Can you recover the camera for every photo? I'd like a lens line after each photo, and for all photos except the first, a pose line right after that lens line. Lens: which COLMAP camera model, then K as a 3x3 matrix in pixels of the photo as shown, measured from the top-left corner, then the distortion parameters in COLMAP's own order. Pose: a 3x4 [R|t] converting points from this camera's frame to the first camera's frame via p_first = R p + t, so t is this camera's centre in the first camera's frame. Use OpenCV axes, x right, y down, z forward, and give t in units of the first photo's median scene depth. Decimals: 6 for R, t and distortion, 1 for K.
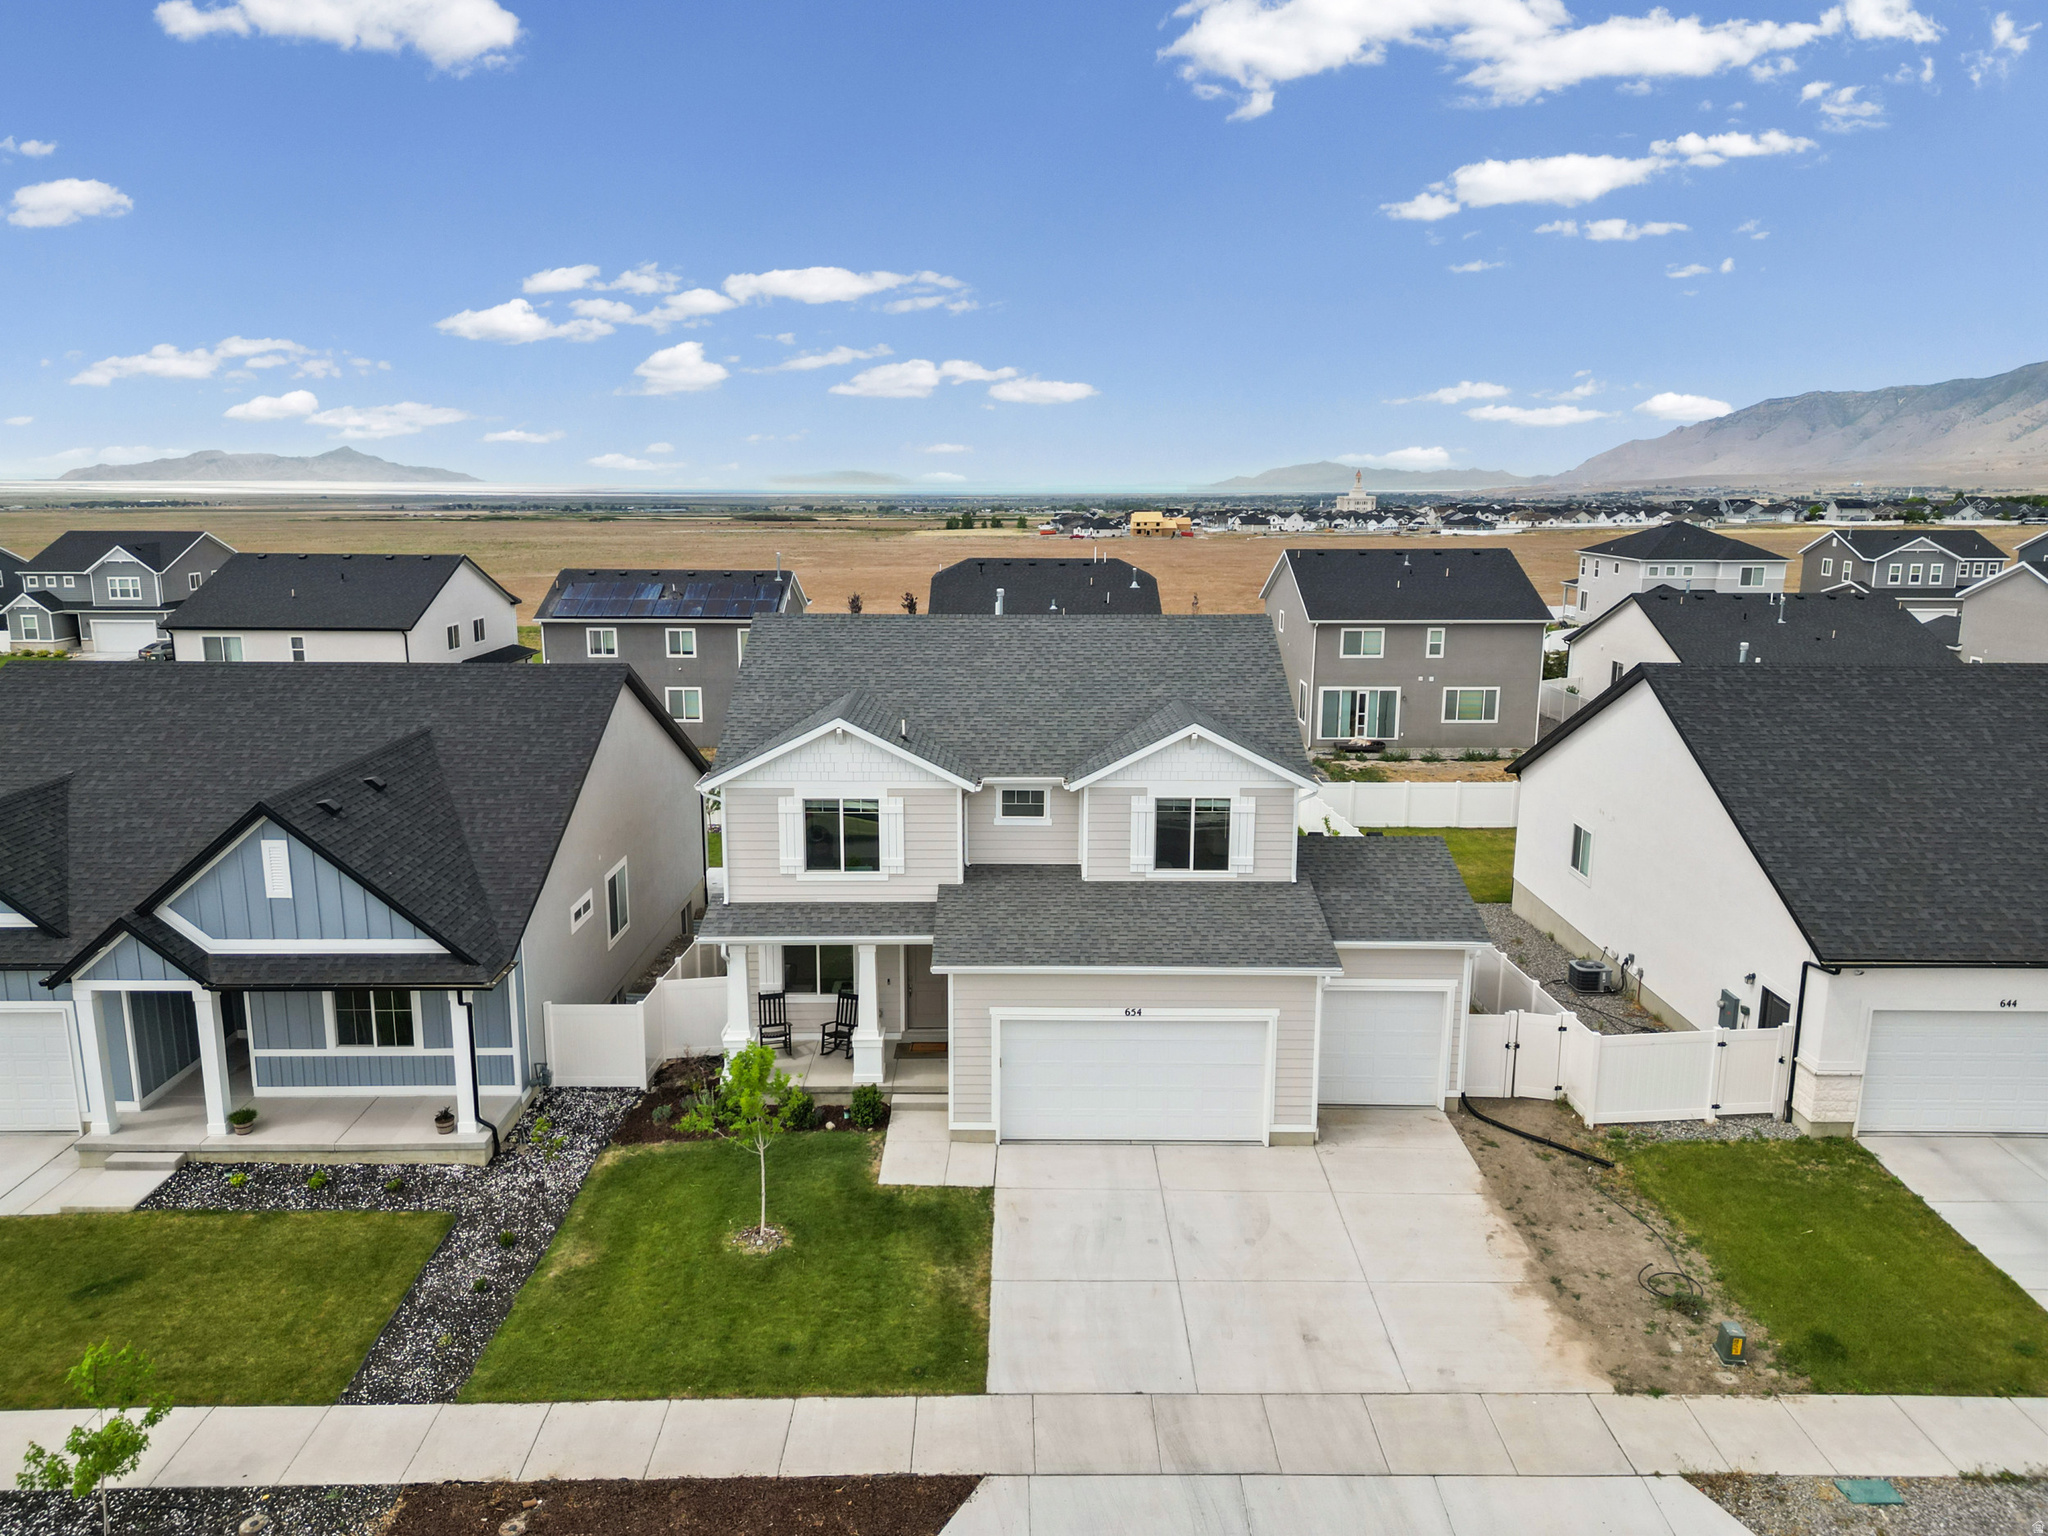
lens RADIAL K [[1425.1, 0, 1020.8], [0, 1425.1, 765.7], [0, 0, 1]] dist [0.081722, -0.080926]
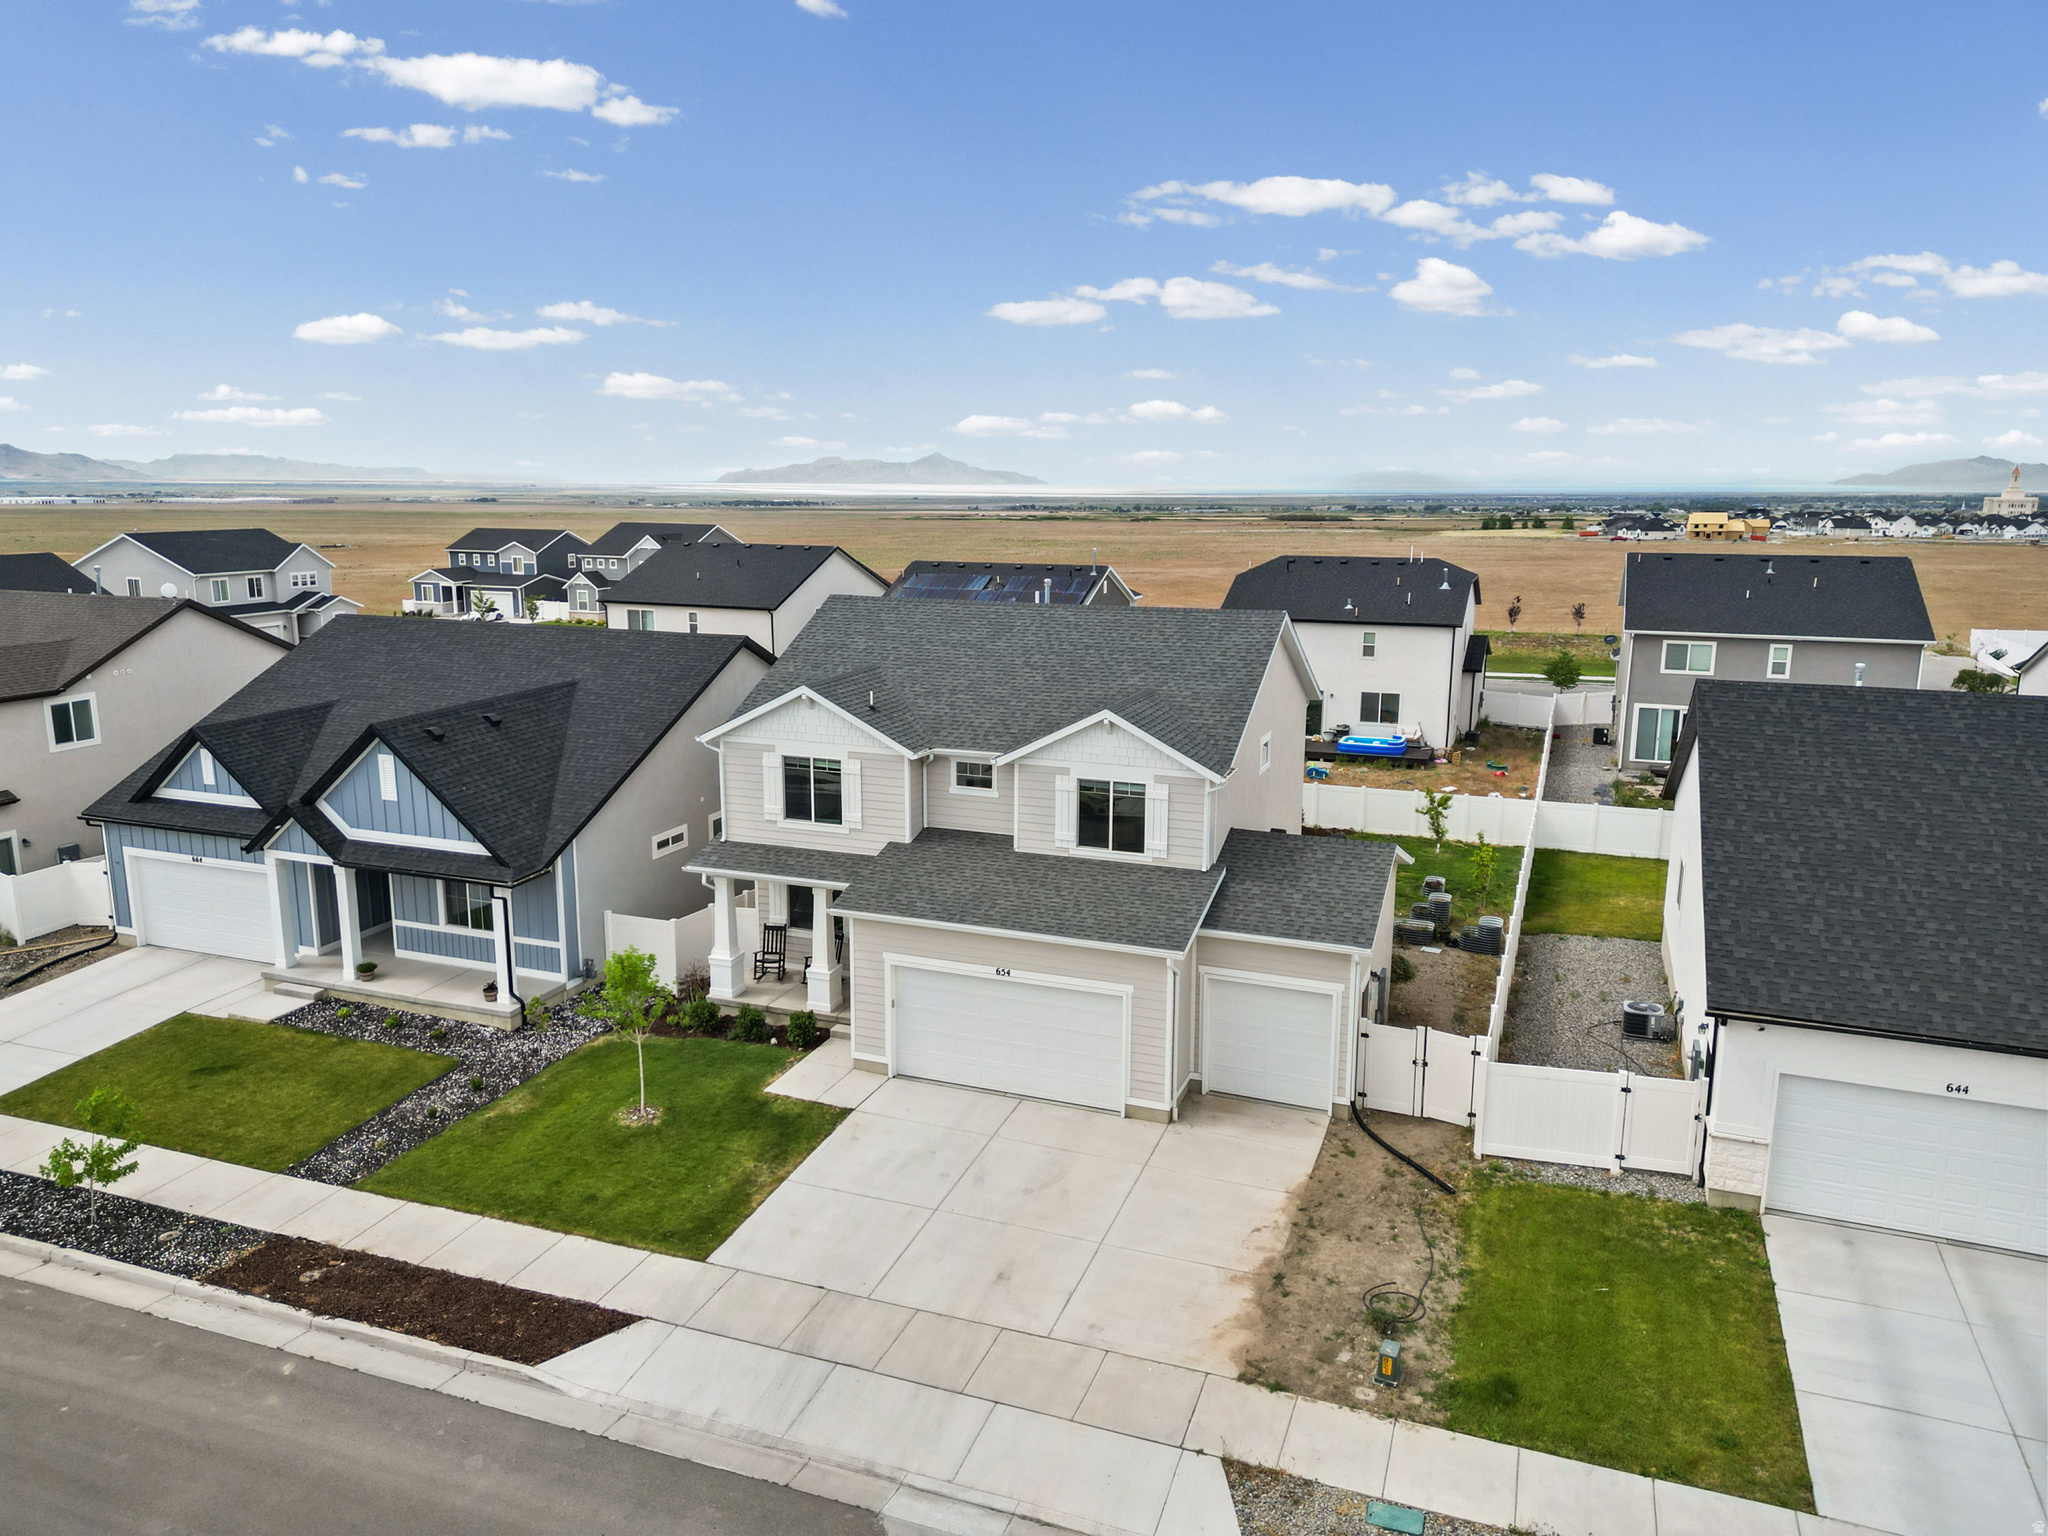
lens RADIAL K [[1425.1, 0, 1020.7], [0, 1425.1, 764.2], [0, 0, 1]] dist [0.081722, -0.080926]
pose [[0.932035, 0.072531, -0.355035, 0.431746], [-0.072948, 0.997261, 0.012232, 0.002514], [0.354949, 0.014498, 0.934773, 0.000618]]
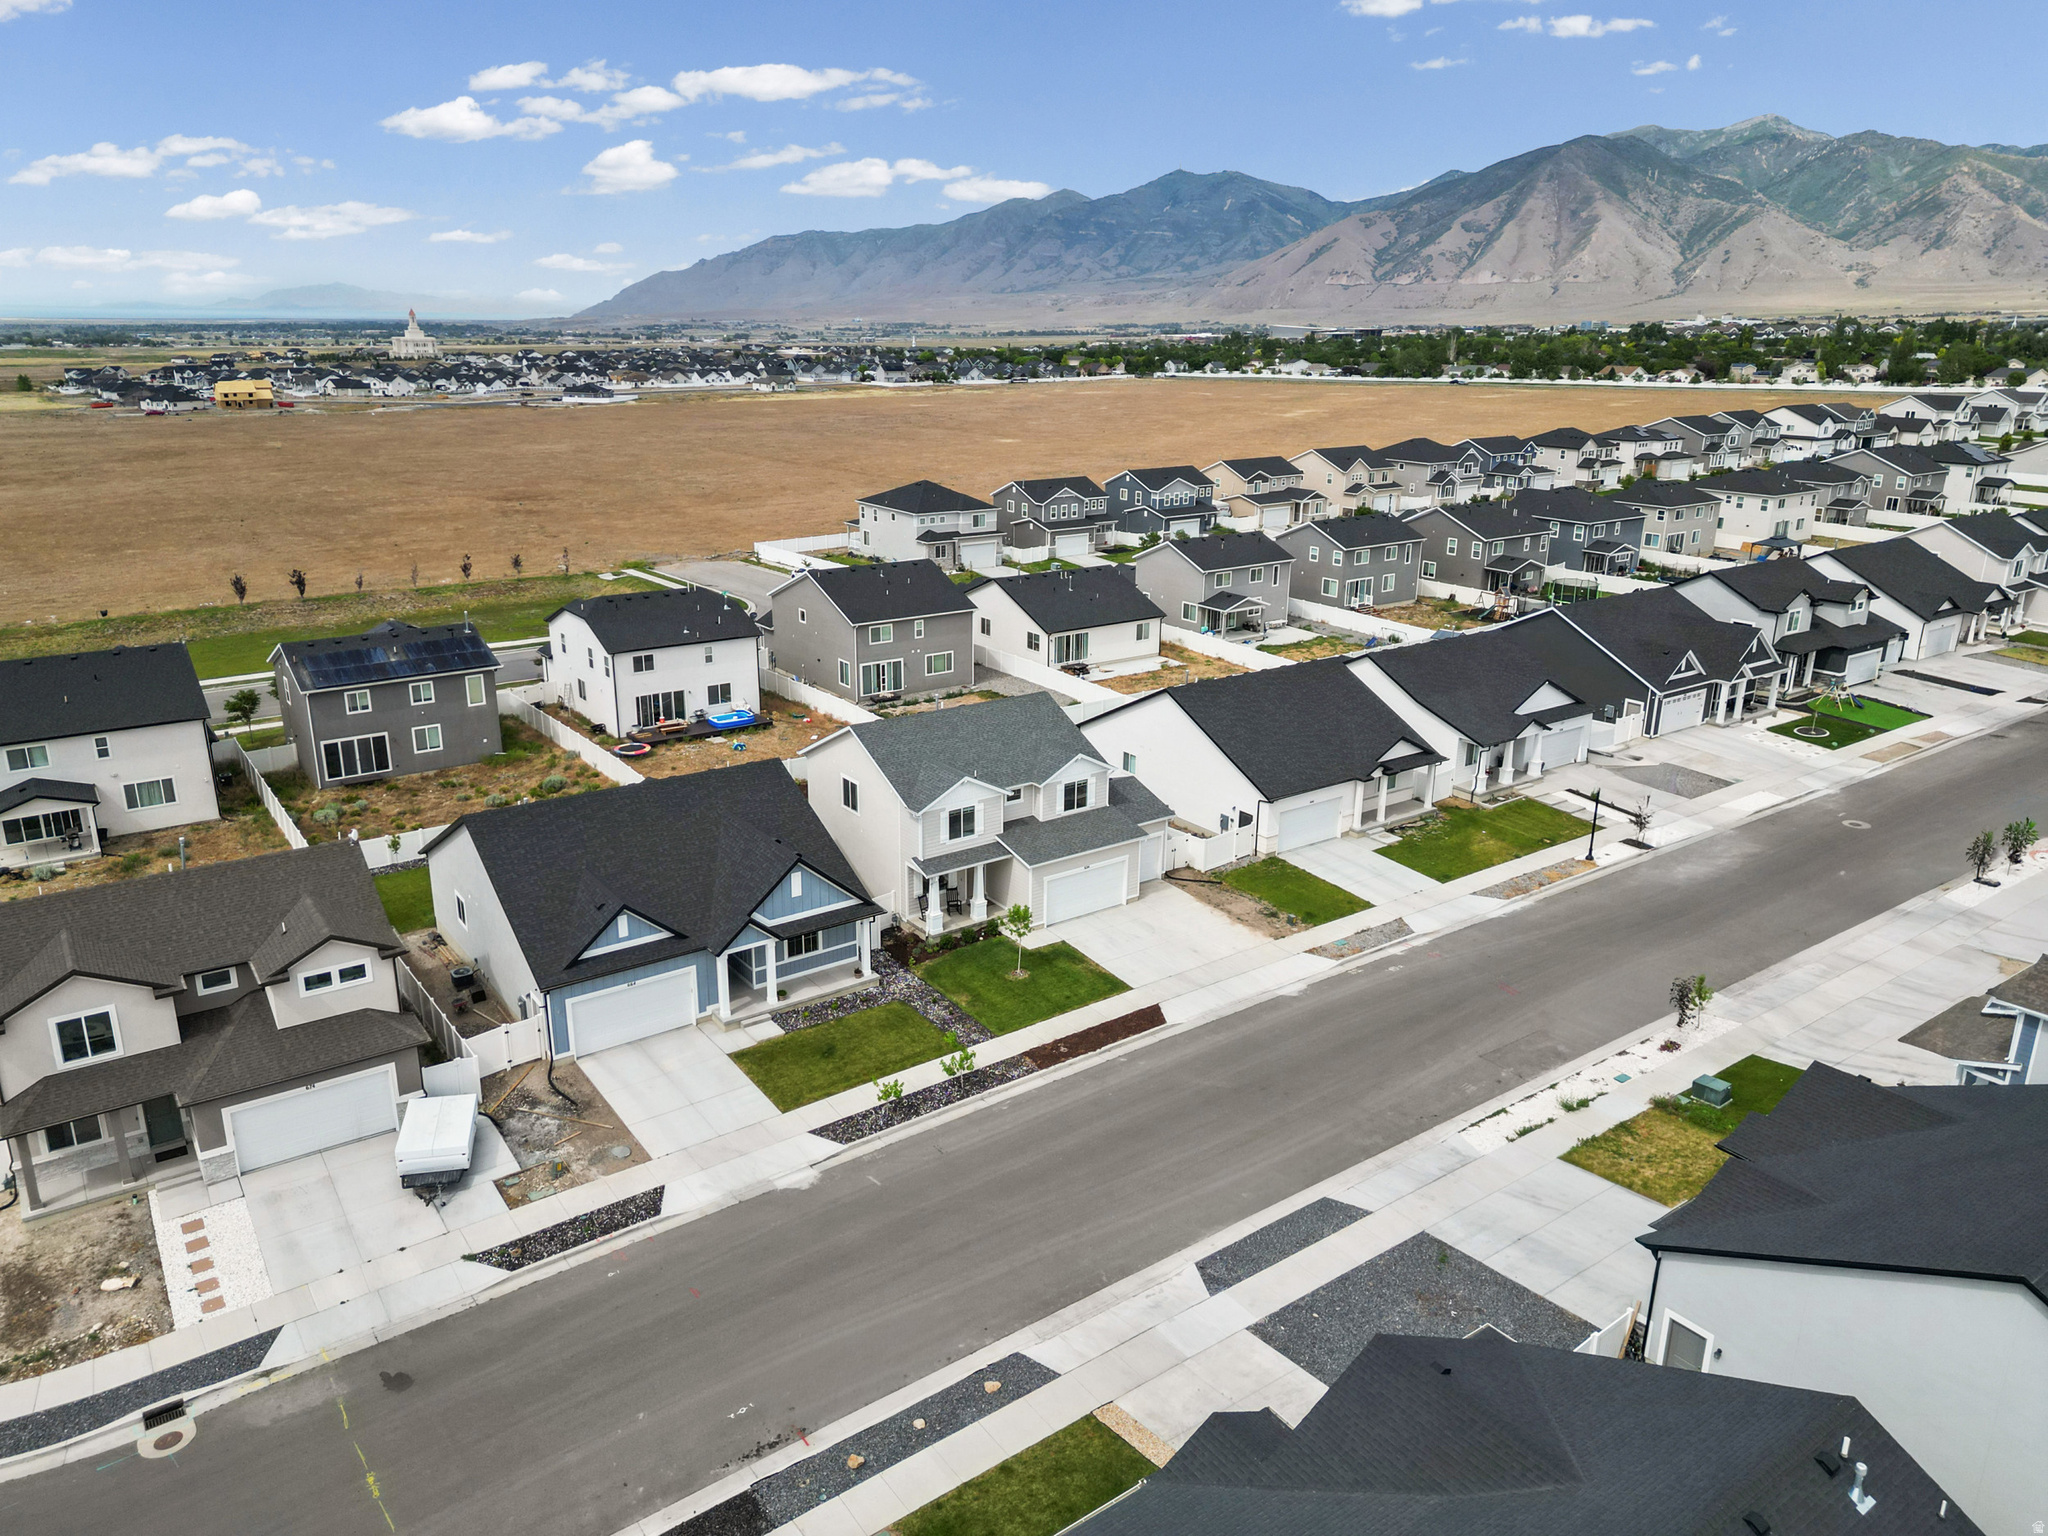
lens RADIAL K [[1425.1, 0, 1019.6], [0, 1425.1, 771.3], [0, 0, 1]] dist [0.081722, -0.080926]
pose [[0.811277, -0.175328, 0.557754, -1.372866], [0.110121, 0.982726, 0.148741, -0.383264], [-0.574198, -0.059250, 0.816570, -1.006669]]
